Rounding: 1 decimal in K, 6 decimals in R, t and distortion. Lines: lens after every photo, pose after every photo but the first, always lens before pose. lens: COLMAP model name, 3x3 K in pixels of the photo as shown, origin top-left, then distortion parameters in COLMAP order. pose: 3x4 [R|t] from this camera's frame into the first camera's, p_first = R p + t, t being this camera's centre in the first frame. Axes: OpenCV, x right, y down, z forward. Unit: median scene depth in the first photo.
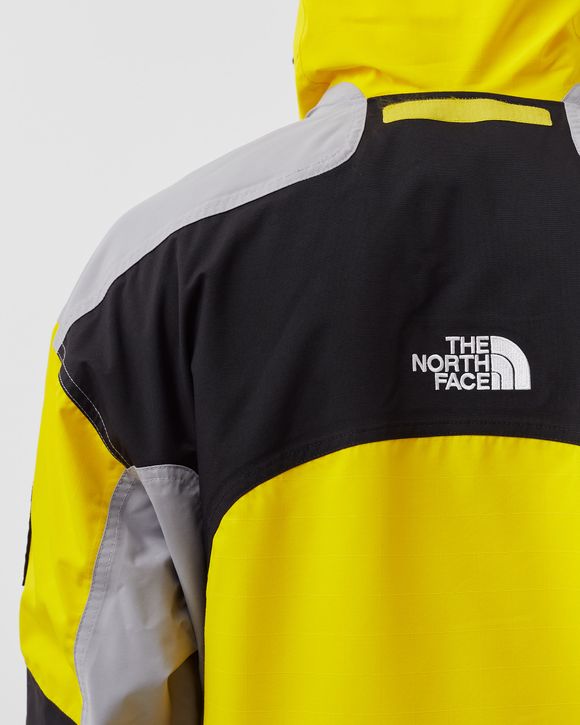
lens RADIAL K [[2003.9, 0, 289.8], [0, 2003.9, 362.2], [0, 0, 1]] dist [-0.141132, 0.000000]
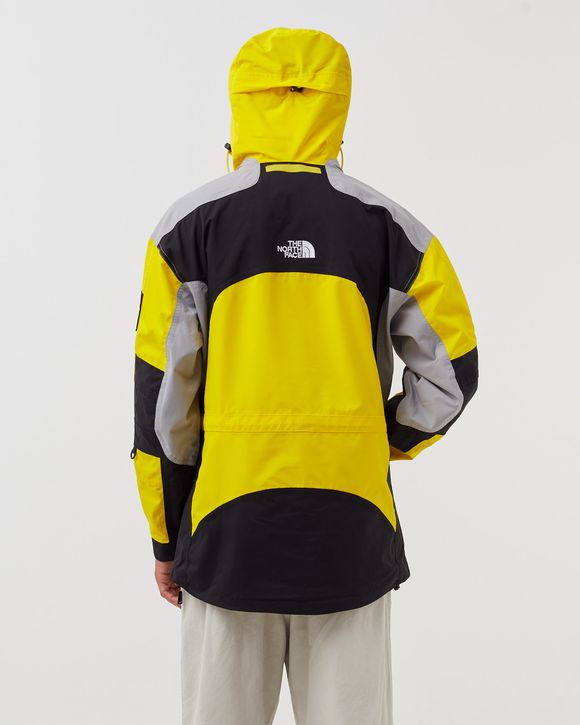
lens RADIAL K [[2003.9, 0, 290.0], [0, 2003.9, 362.6], [0, 0, 1]] dist [-0.141132, 0.000000]
pose [[0.990488, 0.006577, 0.137441, -0.339808], [-0.003993, 0.999810, -0.019069, 0.232011], [-0.137540, 0.018338, 0.990326, -2.046561]]
